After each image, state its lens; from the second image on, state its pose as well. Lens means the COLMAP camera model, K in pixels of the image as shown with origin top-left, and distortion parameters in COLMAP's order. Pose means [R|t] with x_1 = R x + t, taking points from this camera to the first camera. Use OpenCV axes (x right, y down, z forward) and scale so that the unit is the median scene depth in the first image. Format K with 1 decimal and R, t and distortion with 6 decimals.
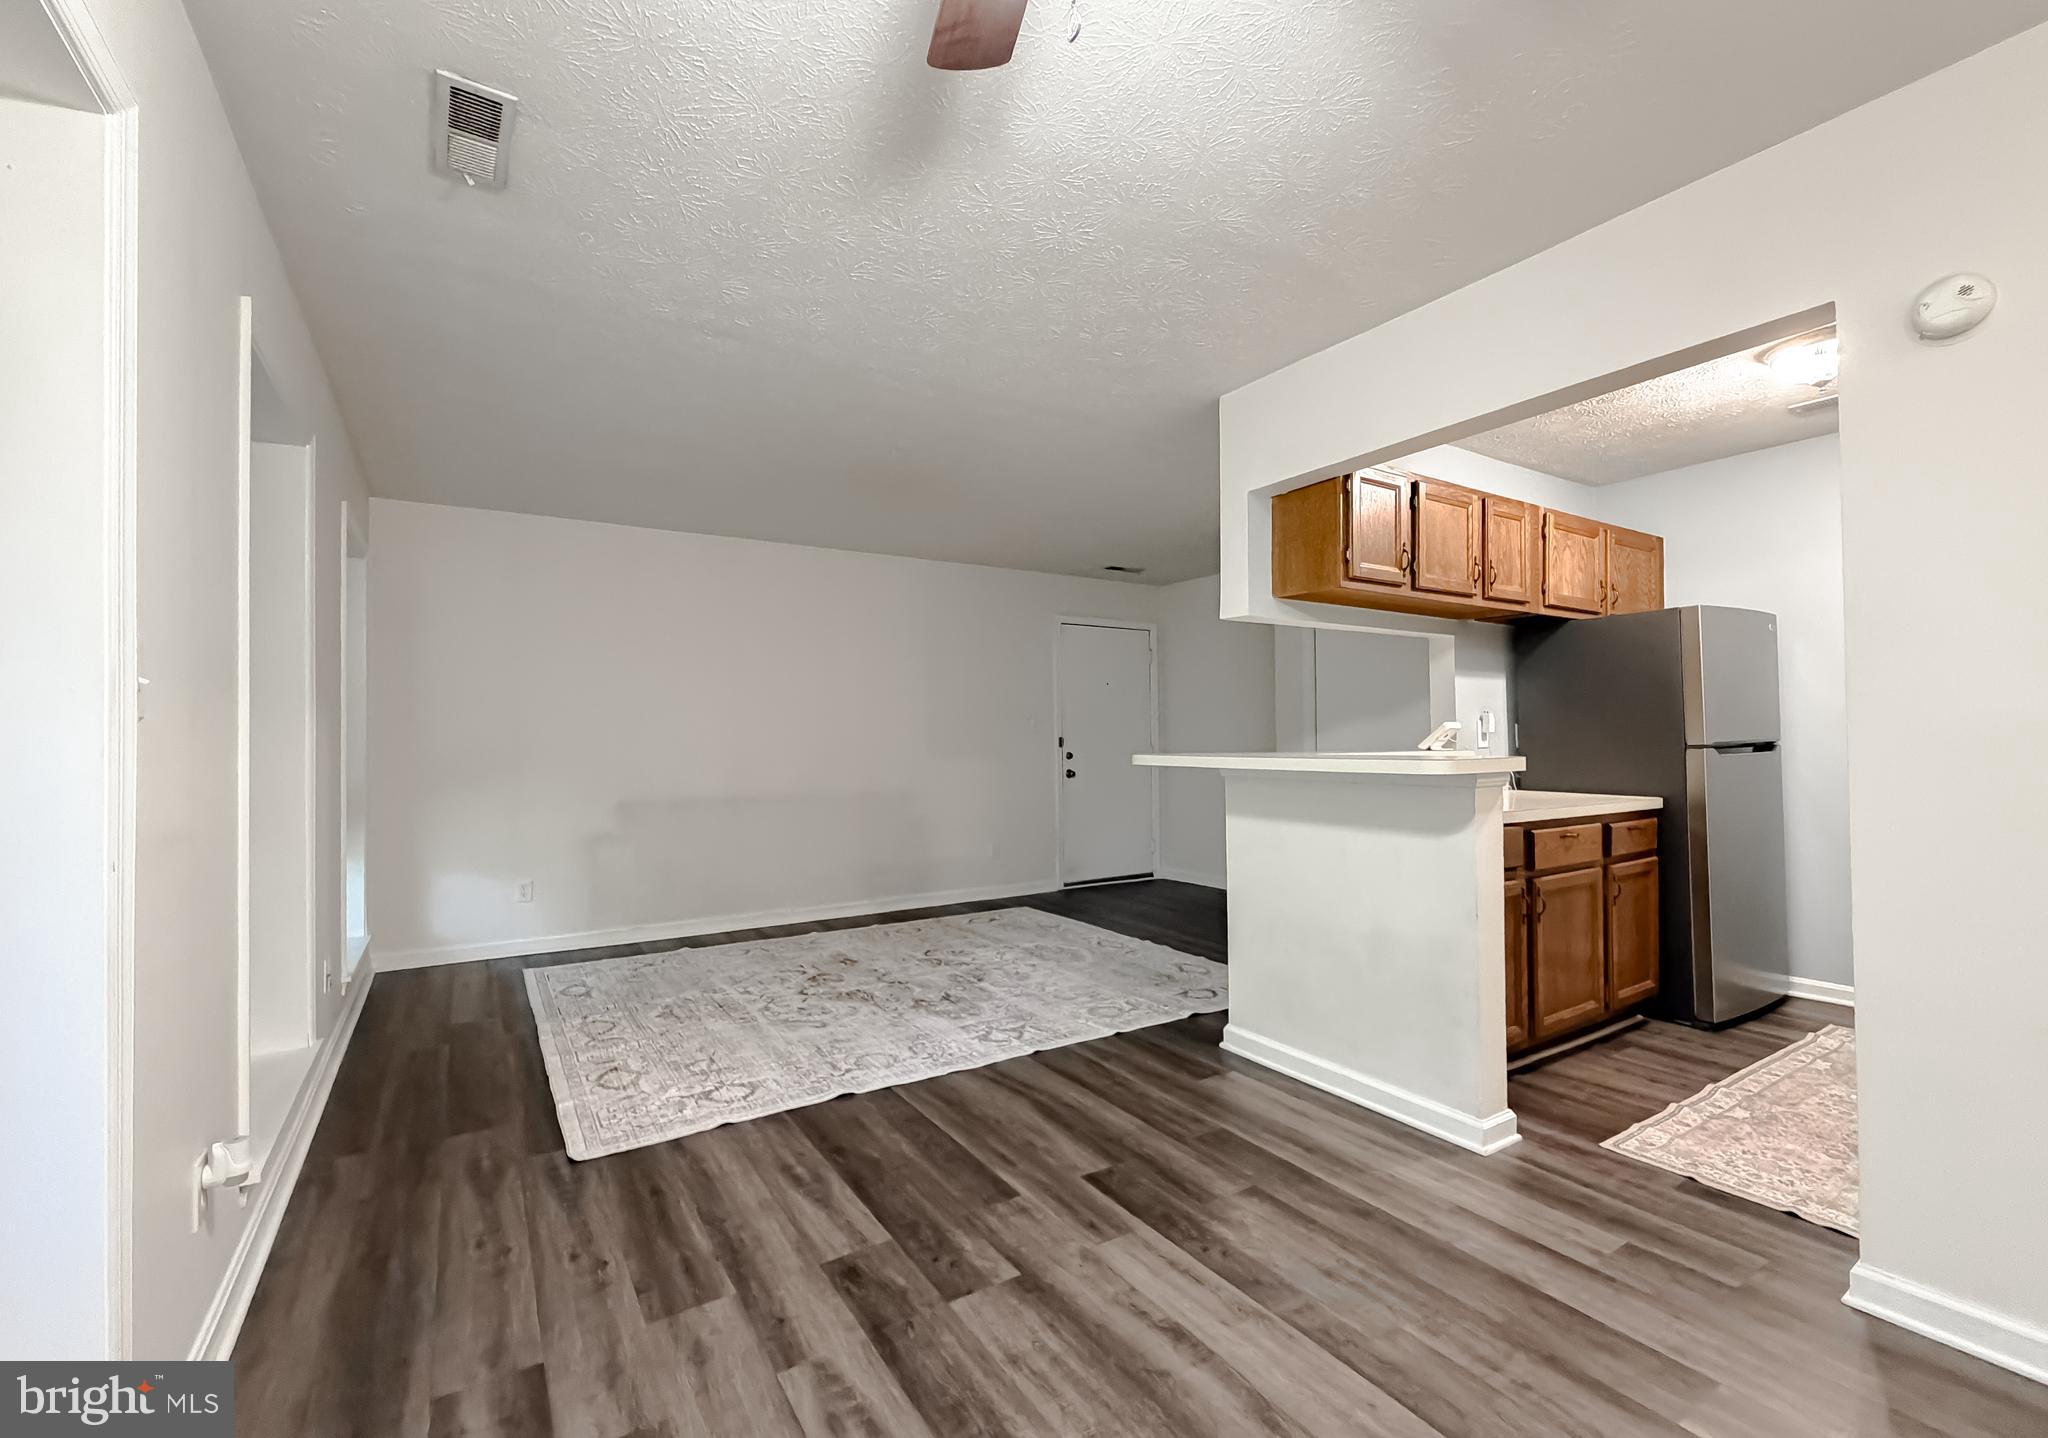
lens RADIAL K [[874.4, 0, 1015.4], [0, 874.4, 728.4], [0, 0, 1]] dist [0.000097, -0.000224]
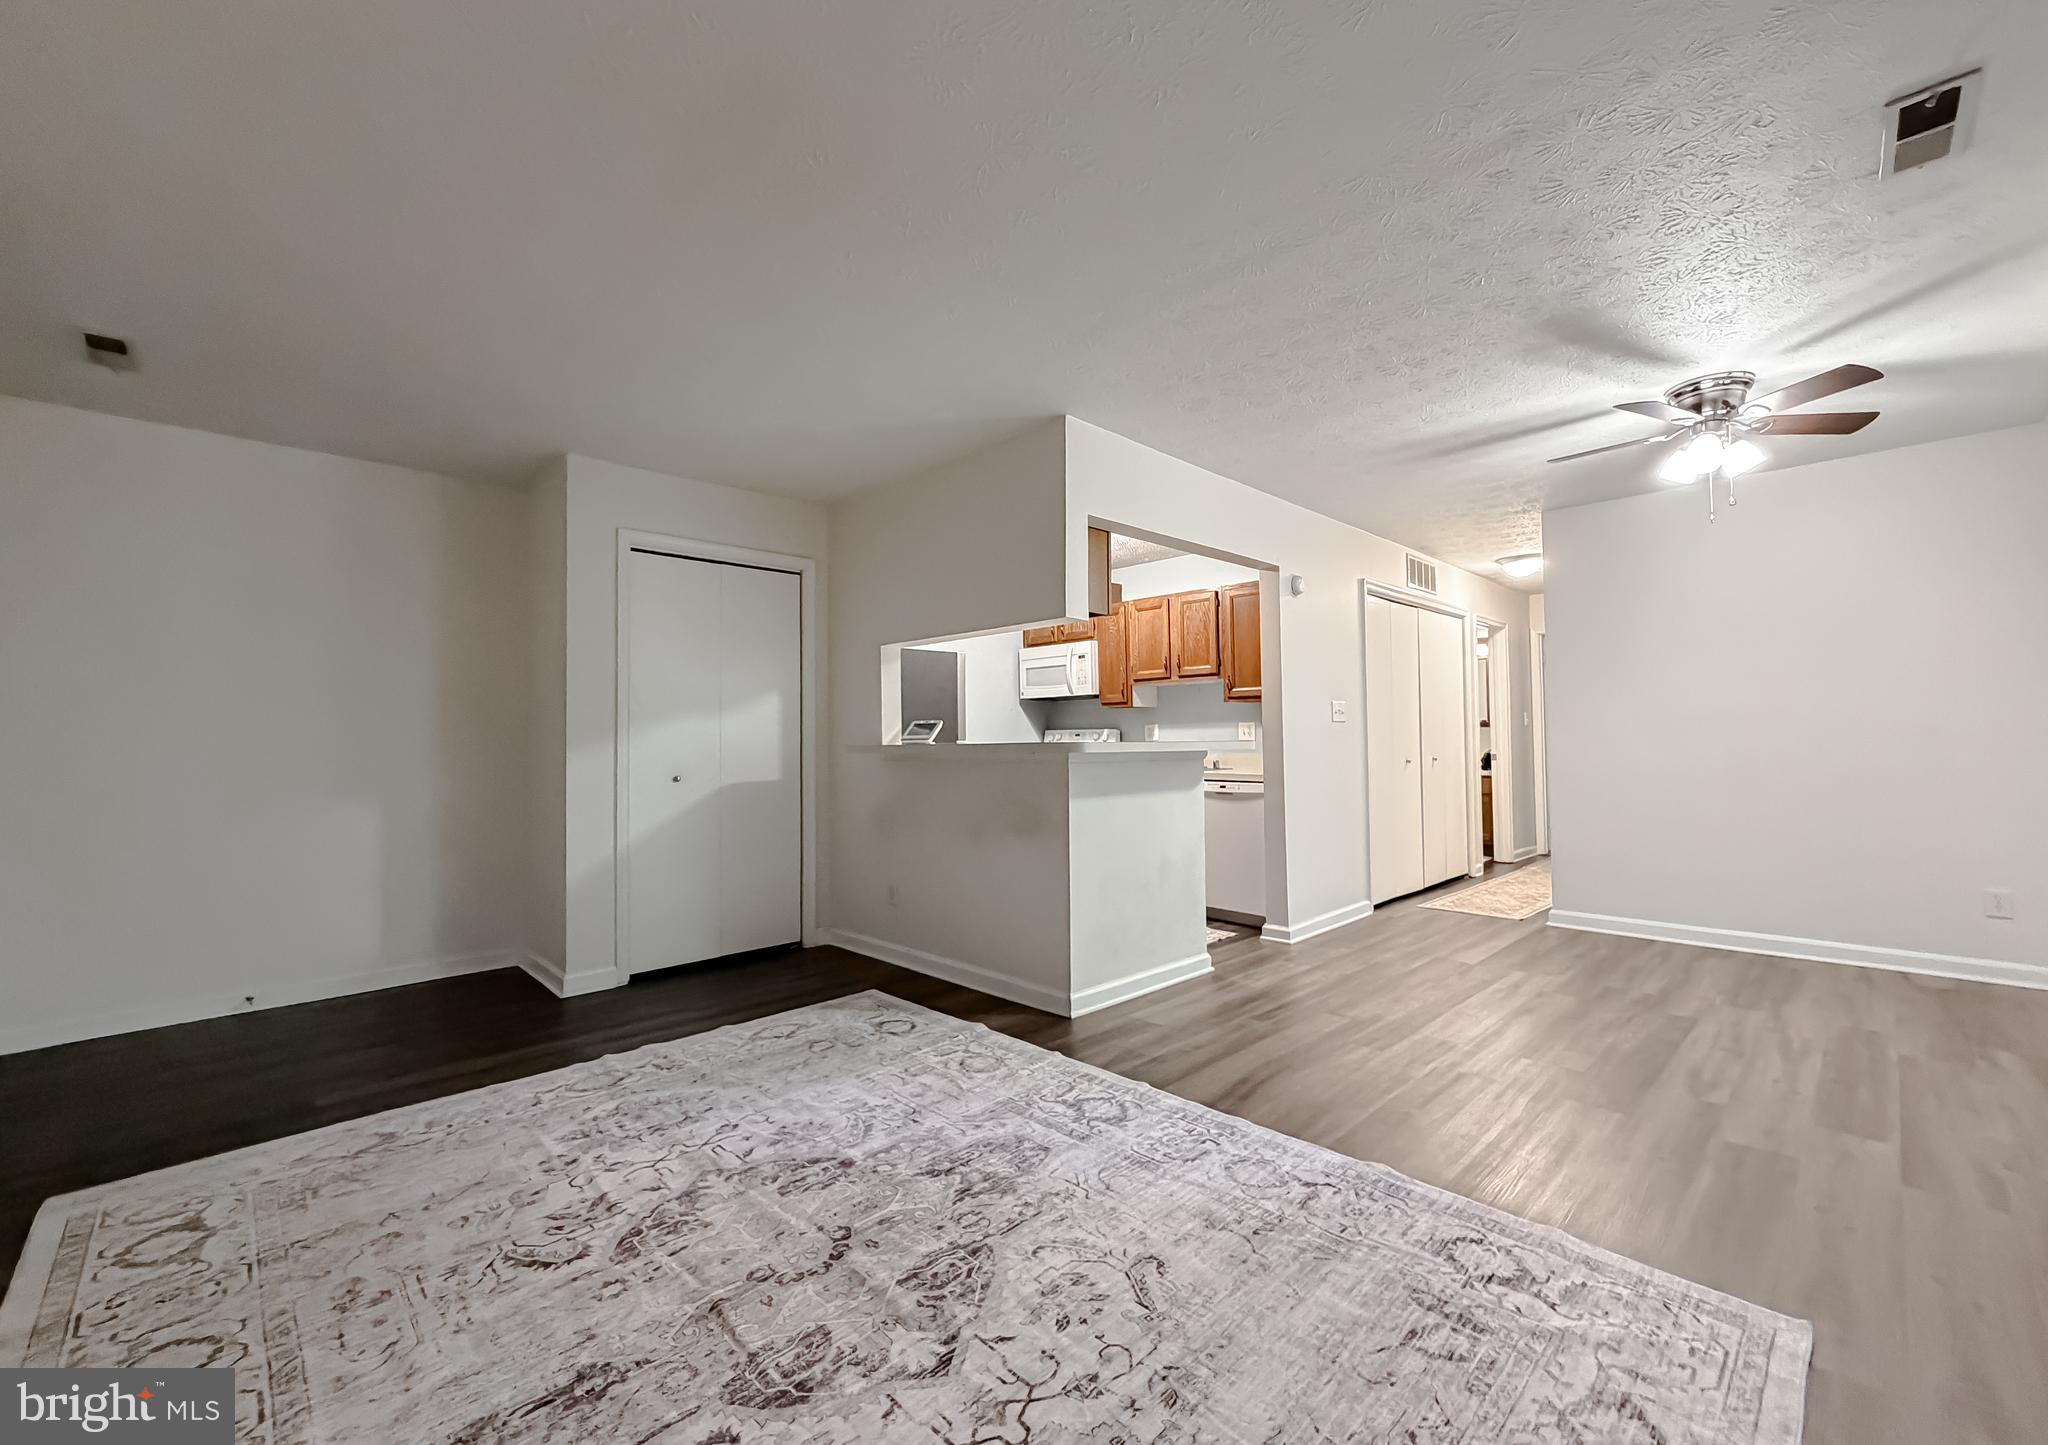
lens RADIAL K [[834.5, 0, 1015.5], [0, 834.5, 720.8], [0, 0, 1]] dist [0.000065, 0.000006]
pose [[-0.200923, 0.034844, 0.978987, -0.713786], [-0.001599, 0.999354, -0.035897, 0.037158], [-0.979606, -0.008778, -0.200737, 1.201168]]
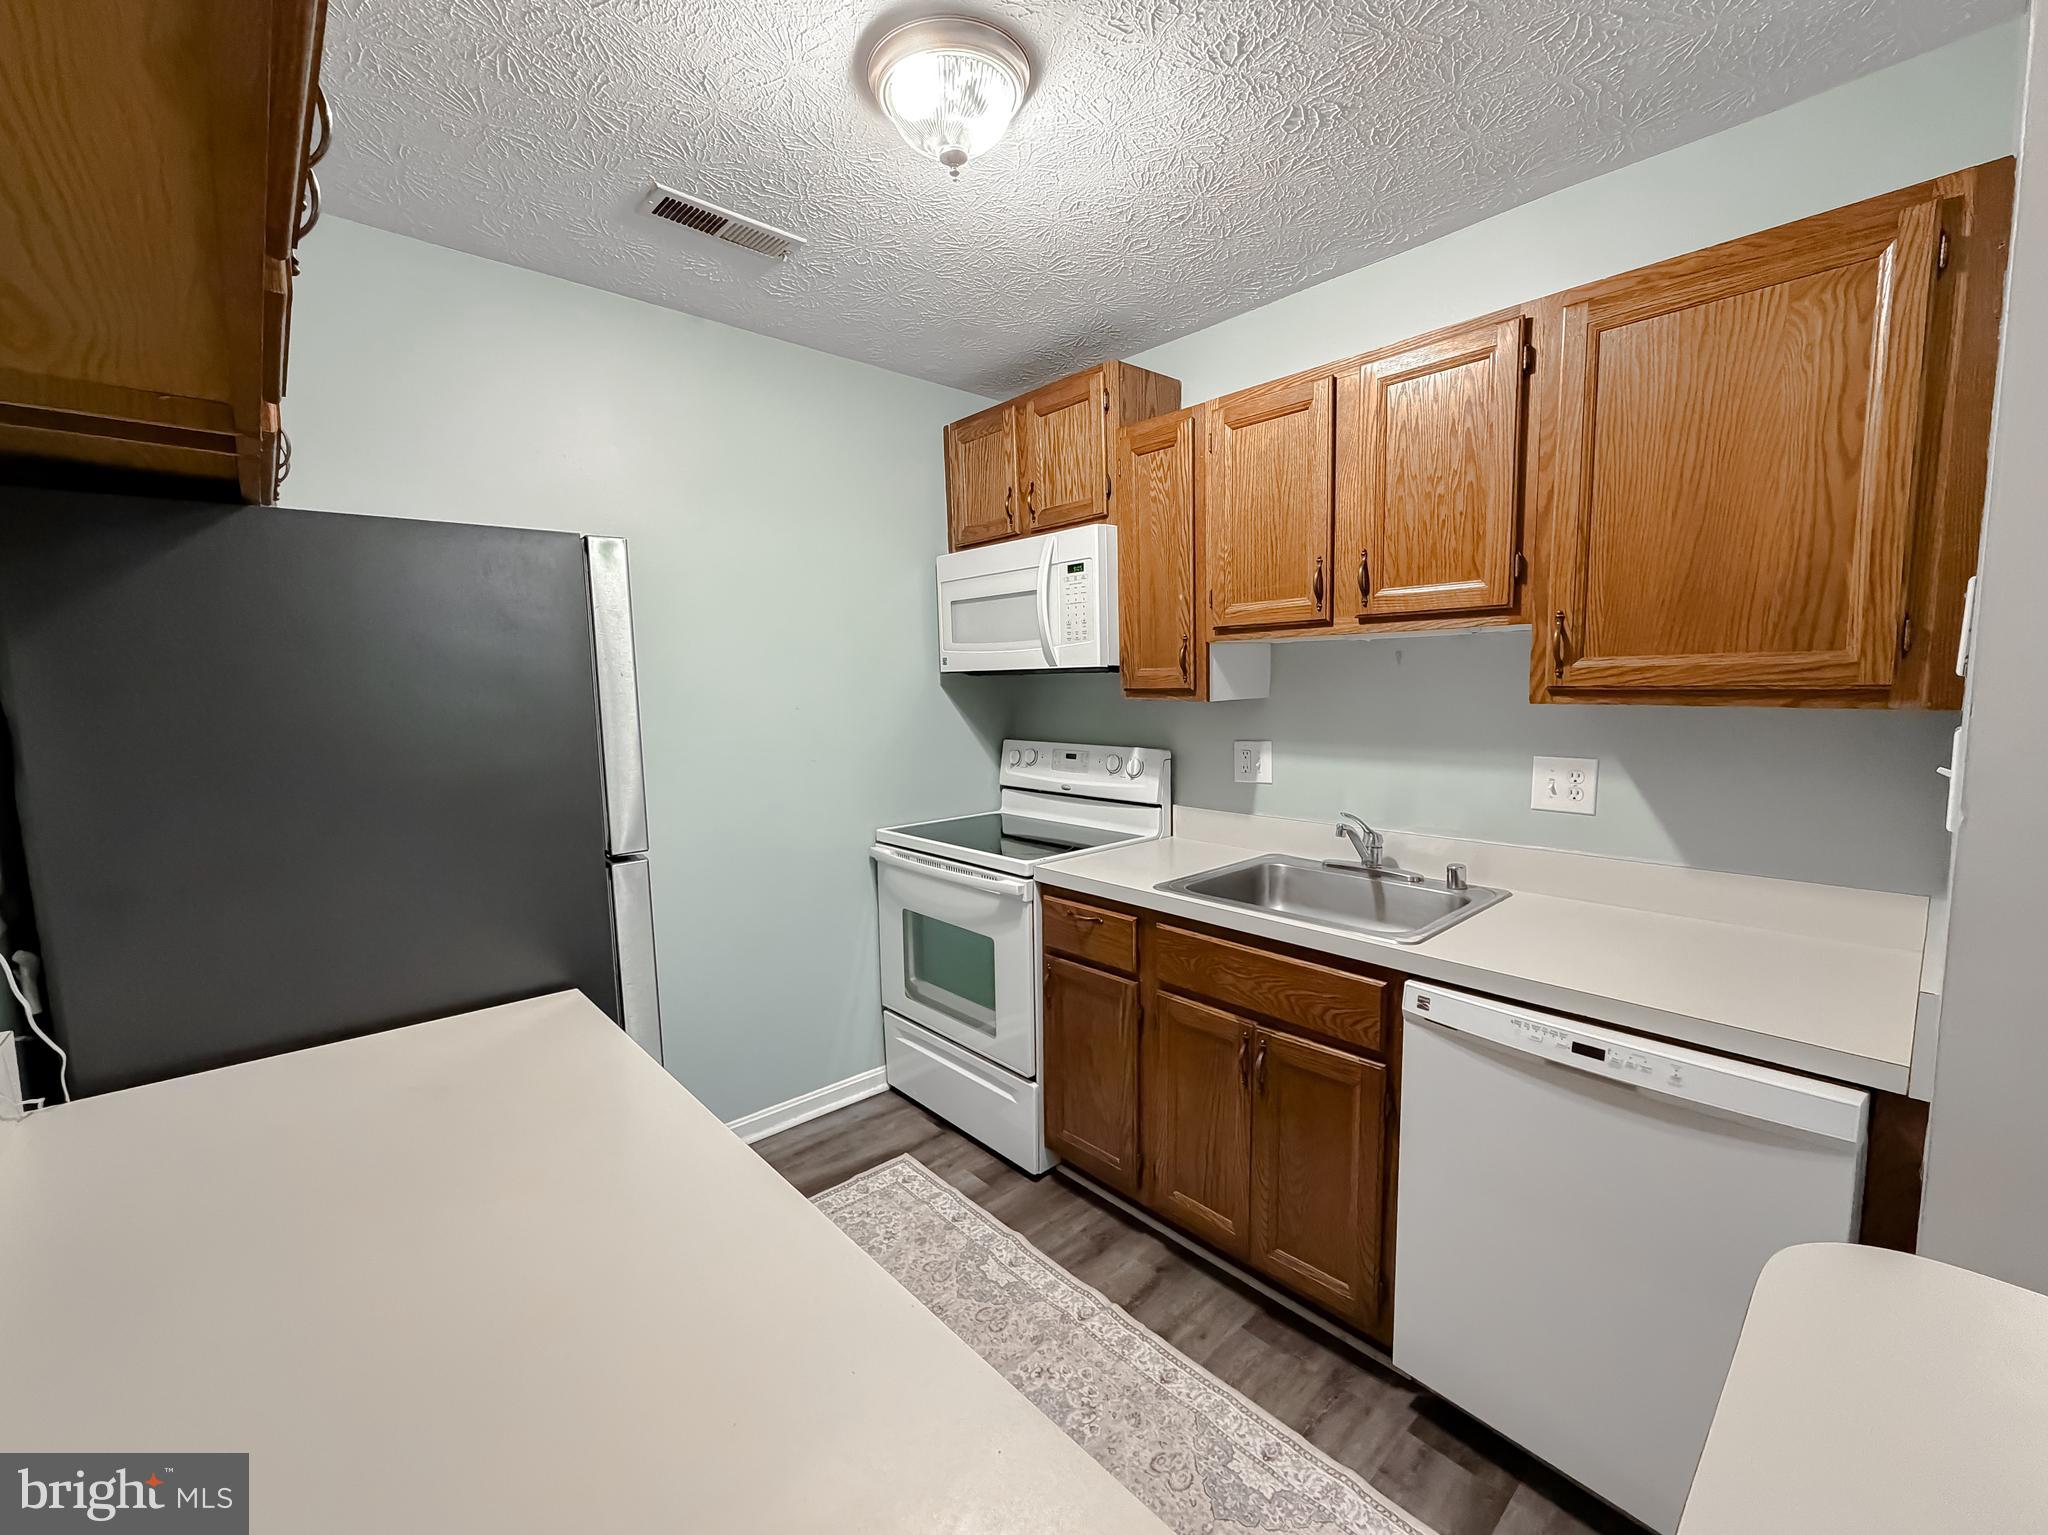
lens RADIAL K [[837.6, 0, 1017.8], [0, 837.6, 766.7], [0, 0, 1]] dist [0.001849, -0.000427]
pose [[-0.167276, -0.086160, 0.982138, 0.321695], [0.005245, 0.996082, 0.088276, -0.062595], [-0.985896, 0.019918, -0.166169, 0.868499]]
